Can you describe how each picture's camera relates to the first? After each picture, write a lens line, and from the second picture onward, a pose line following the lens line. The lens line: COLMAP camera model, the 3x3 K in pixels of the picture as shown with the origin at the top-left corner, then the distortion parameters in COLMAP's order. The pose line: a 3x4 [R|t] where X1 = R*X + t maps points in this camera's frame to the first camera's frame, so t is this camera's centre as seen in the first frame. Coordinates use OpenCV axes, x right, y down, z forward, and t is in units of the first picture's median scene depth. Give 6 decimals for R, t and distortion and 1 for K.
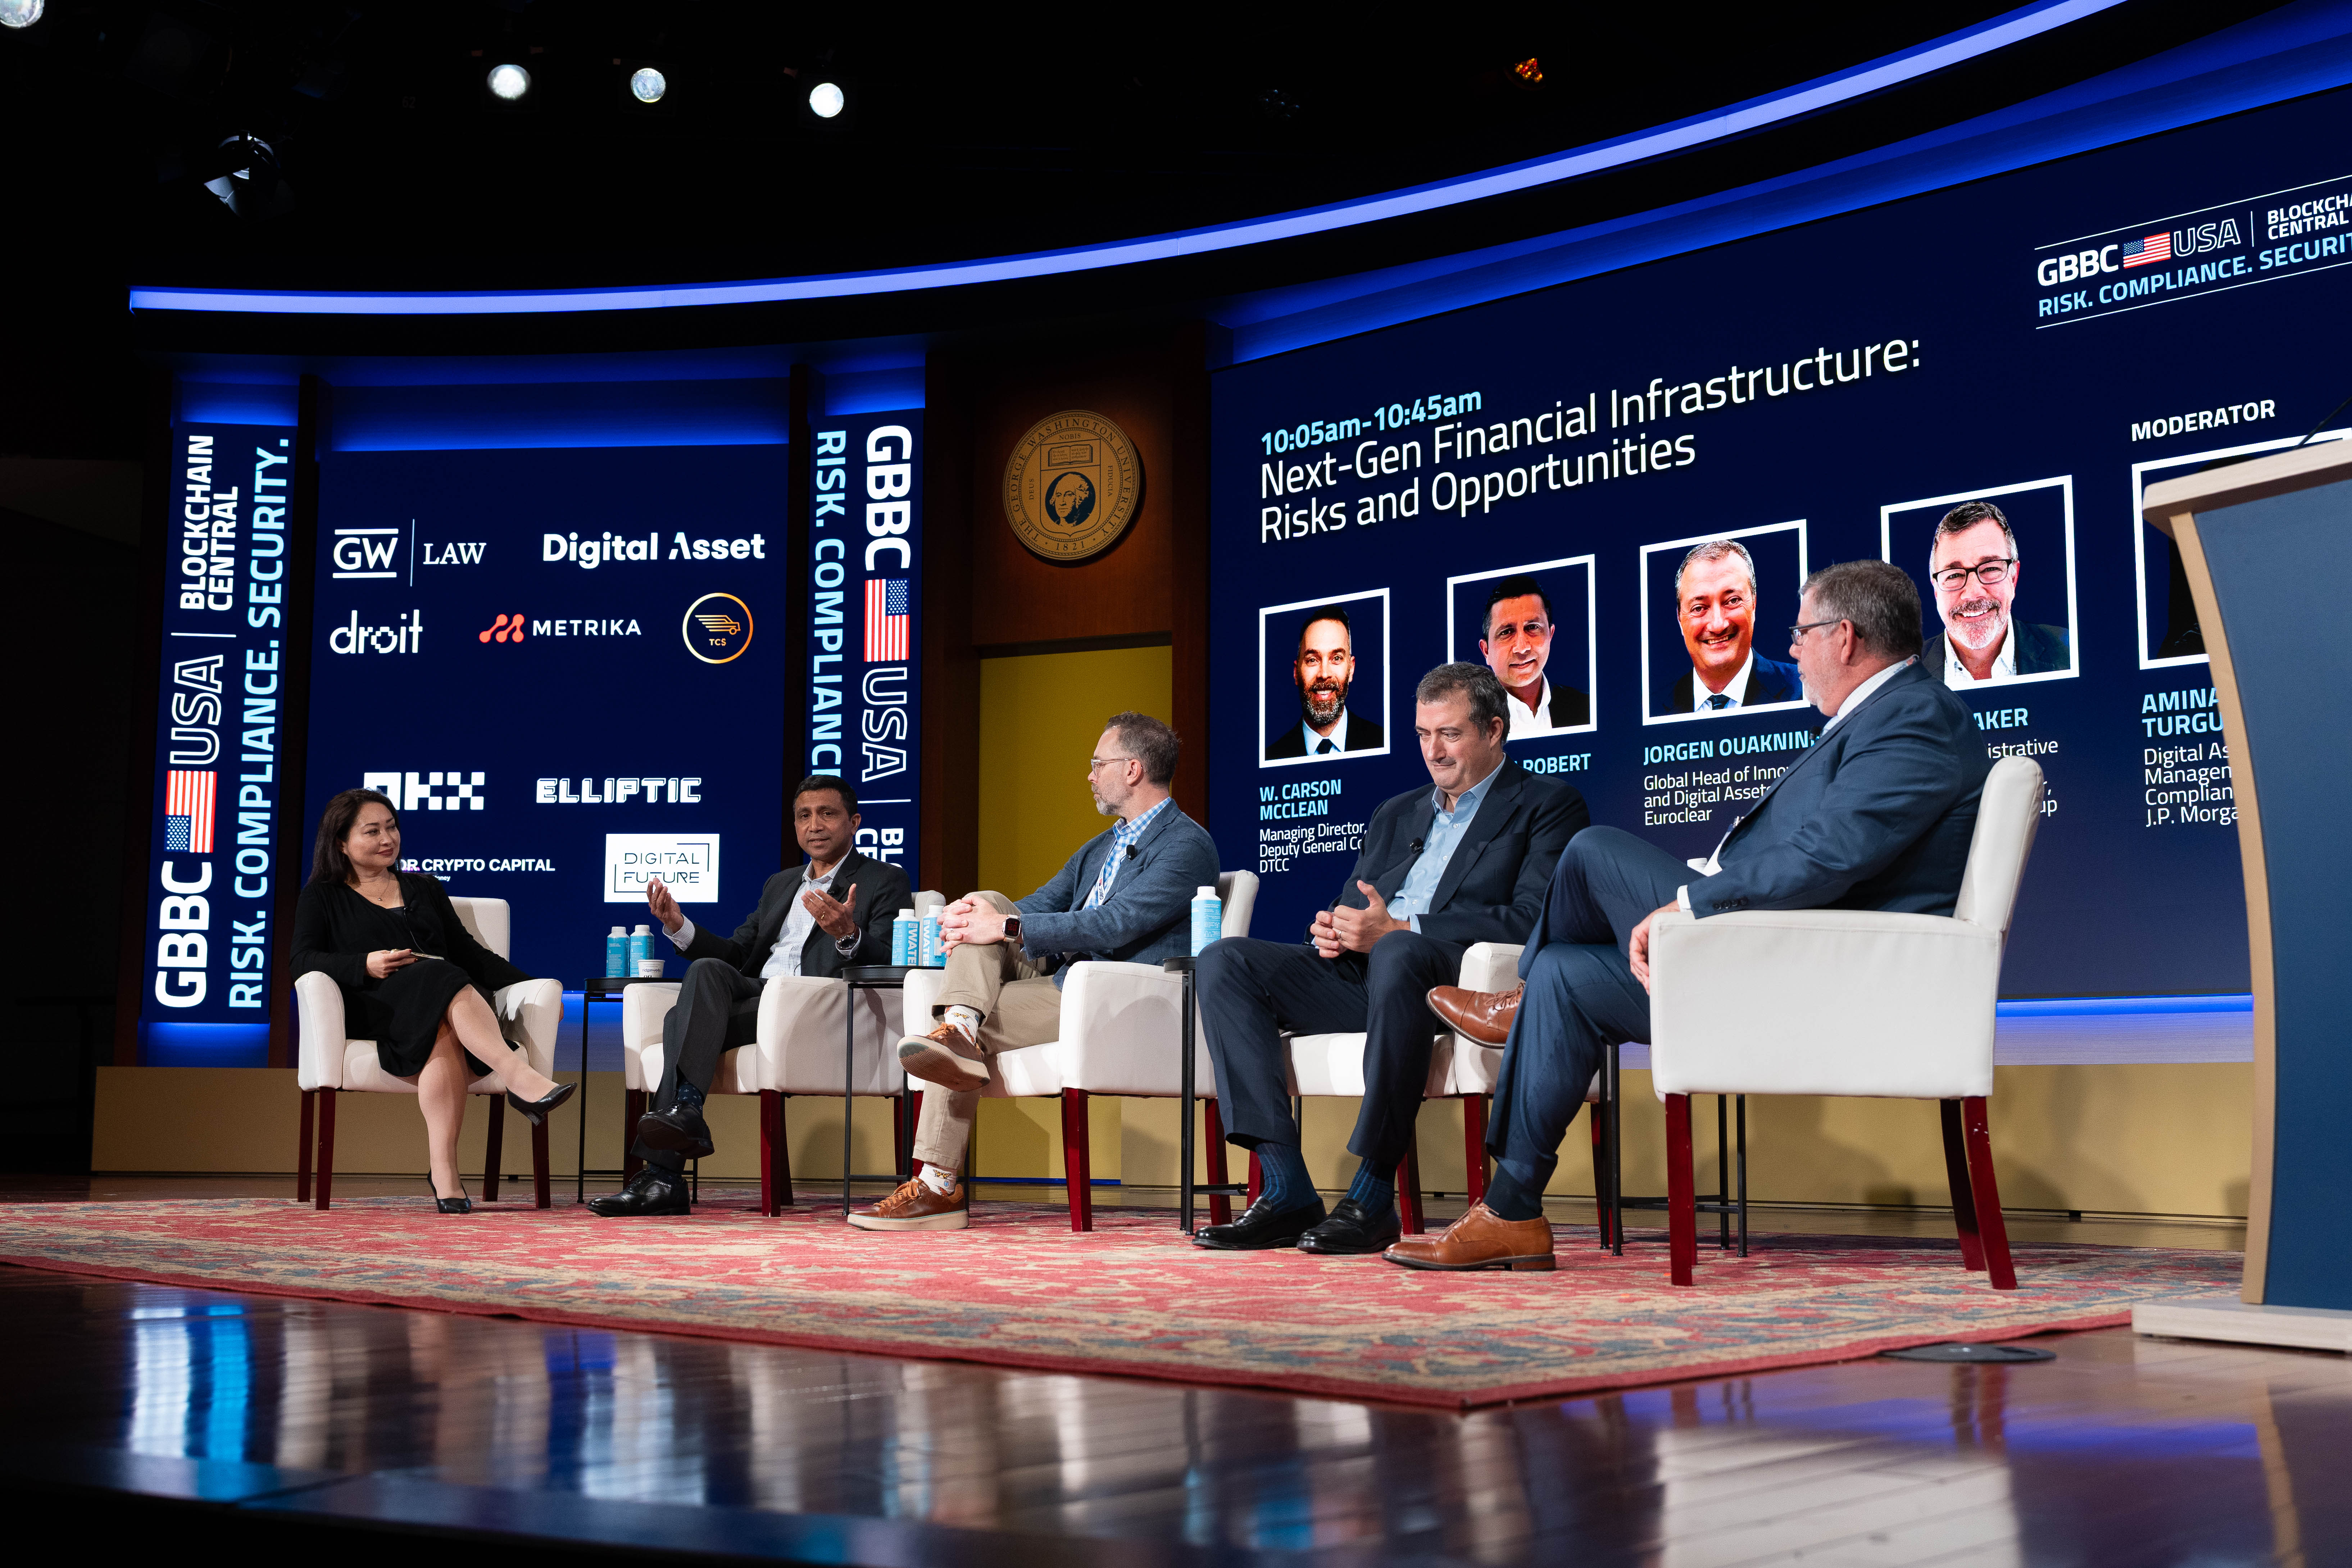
lens RADIAL K [[2657.2, 0, 1092.3], [0, 2657.2, 786.0], [0, 0, 1]] dist [-0.006687, 0.005374]
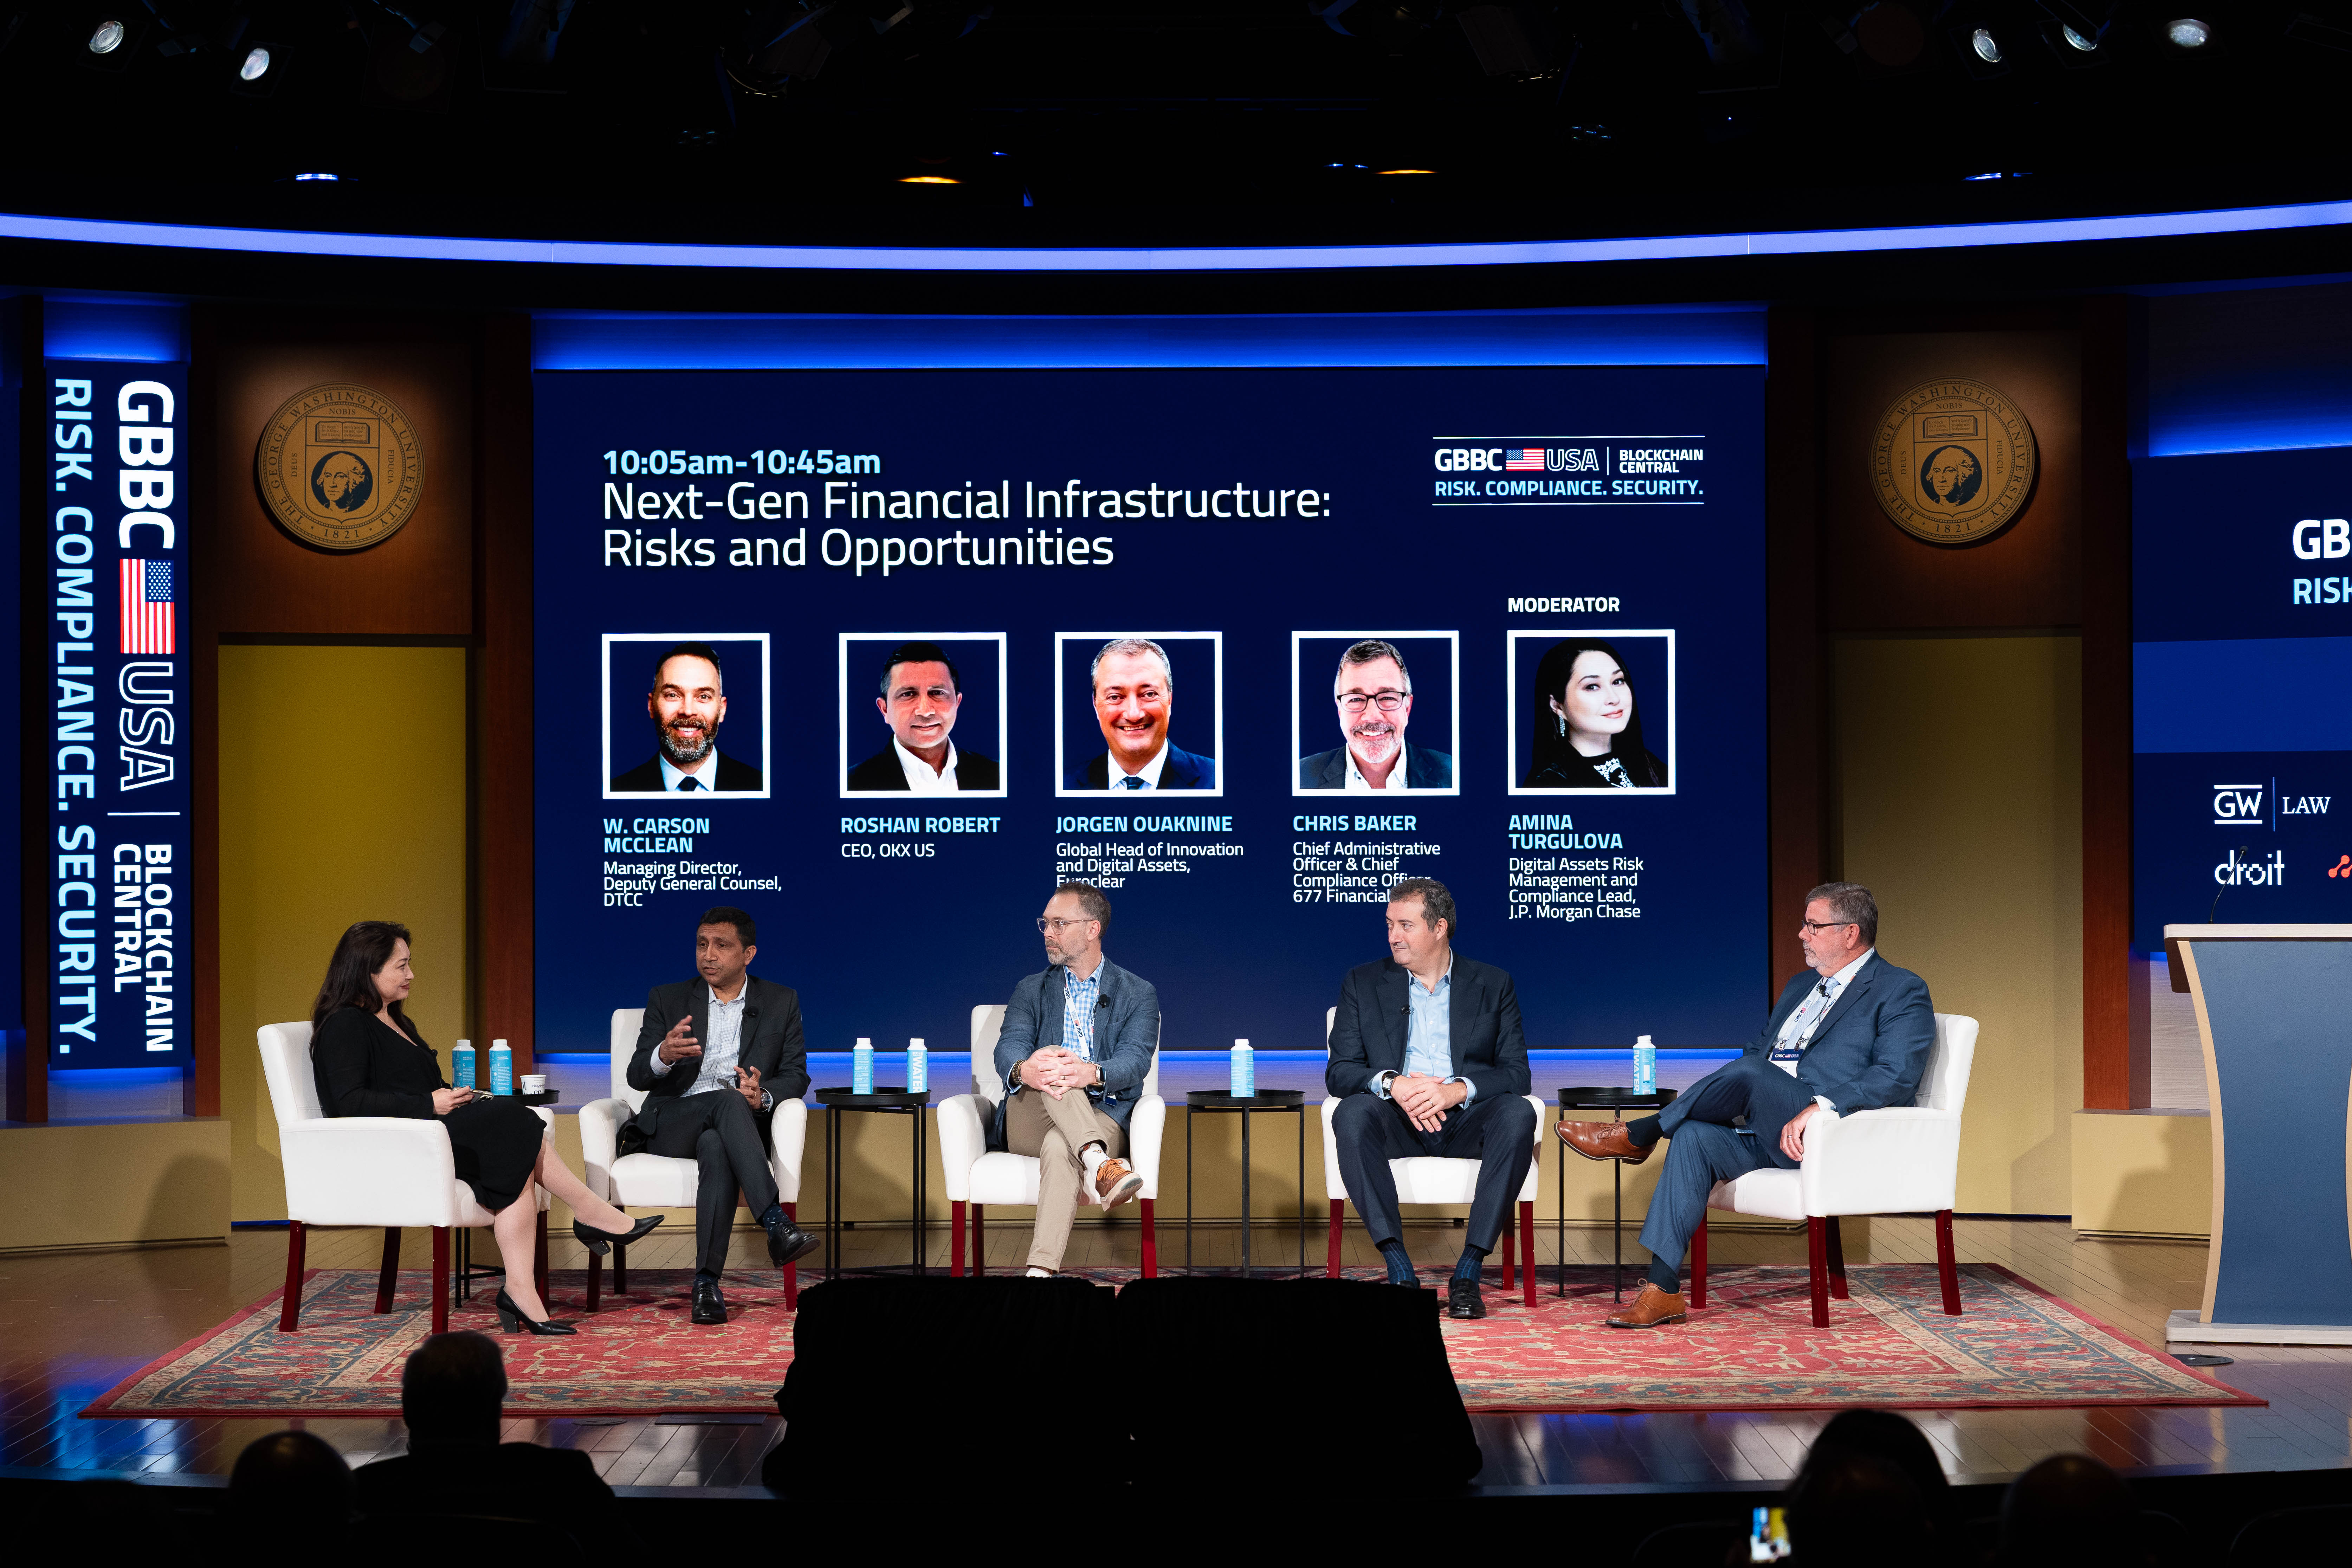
lens RADIAL K [[4781.5, 0, 1176.0], [0, 4781.5, 784.0], [0, 0, 1]] dist [-0.015428, 0.150191]
pose [[0.713869, -0.007384, 0.700241, -0.938491], [-0.076616, 0.993118, 0.088579, -0.169631], [-0.696076, -0.116883, 0.708390, -0.365412]]
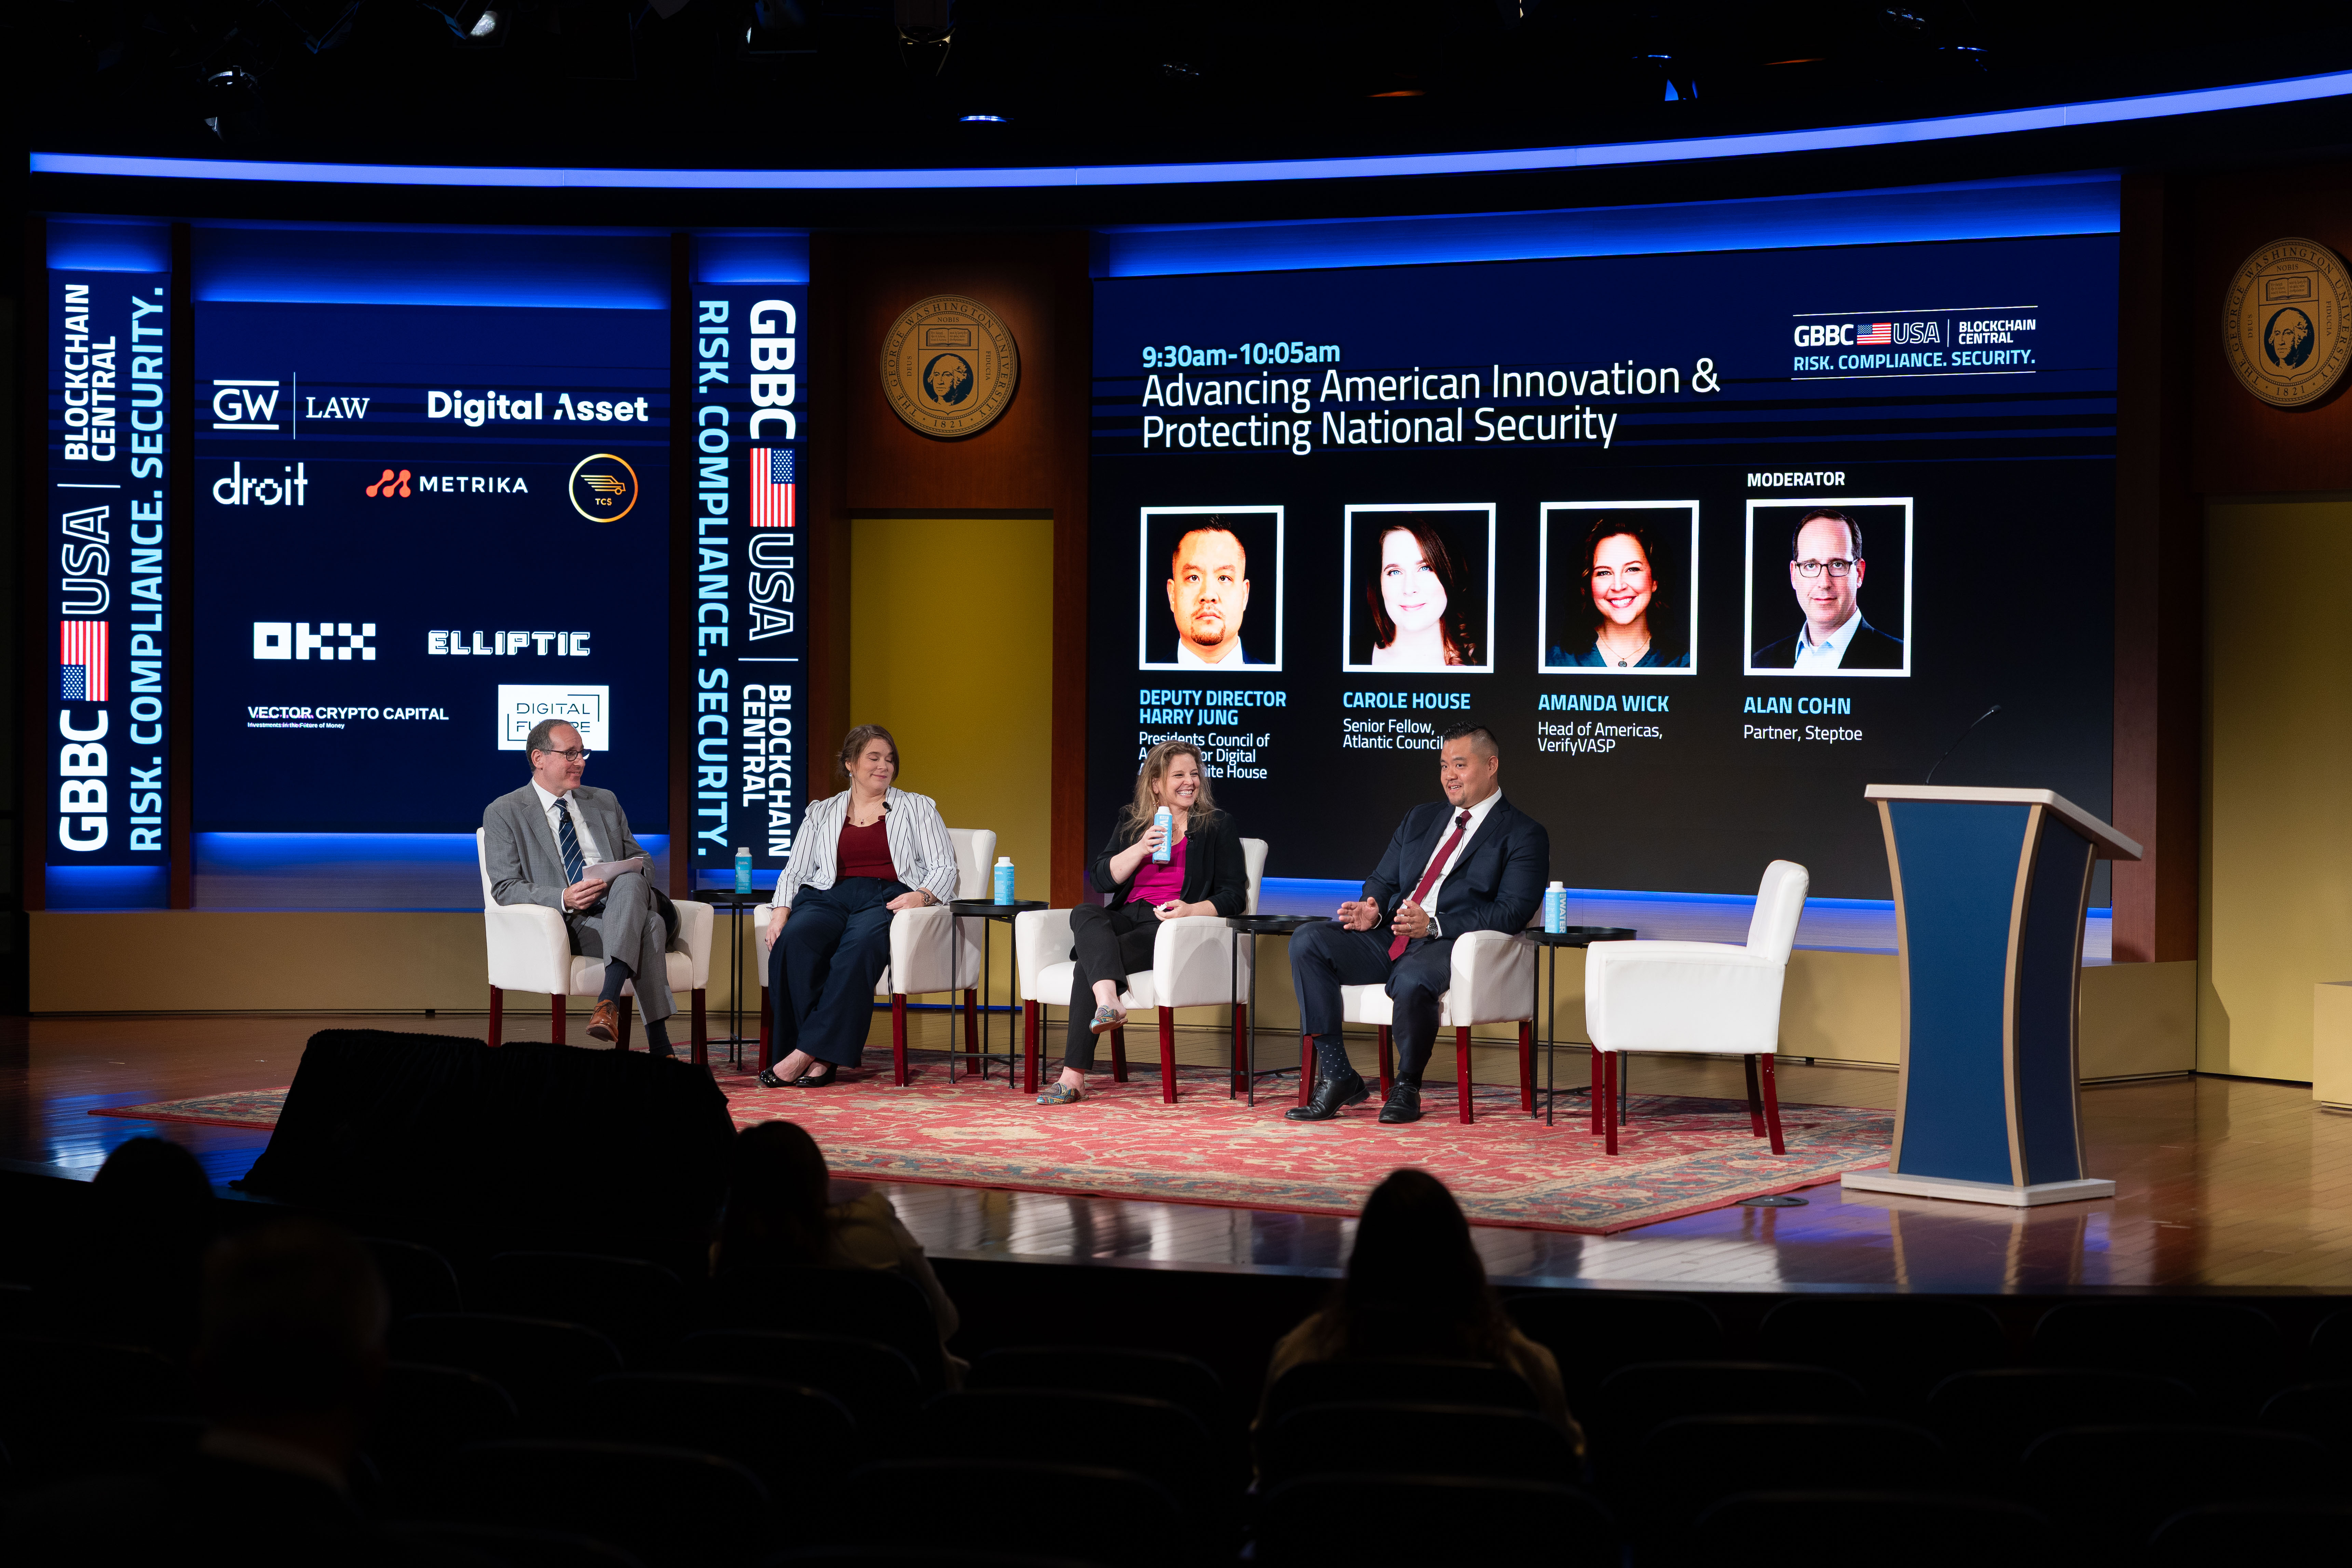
lens RADIAL K [[4633.4, 0, 1134.1], [0, 4633.4, 775.8], [0, 0, 1]] dist [-0.014134, -0.012392]
pose [[0.977944, -0.004806, 0.208814, -0.321052], [-0.026305, 0.988942, 0.145954, -0.221224], [-0.207206, -0.148228, 0.967003, -0.831979]]
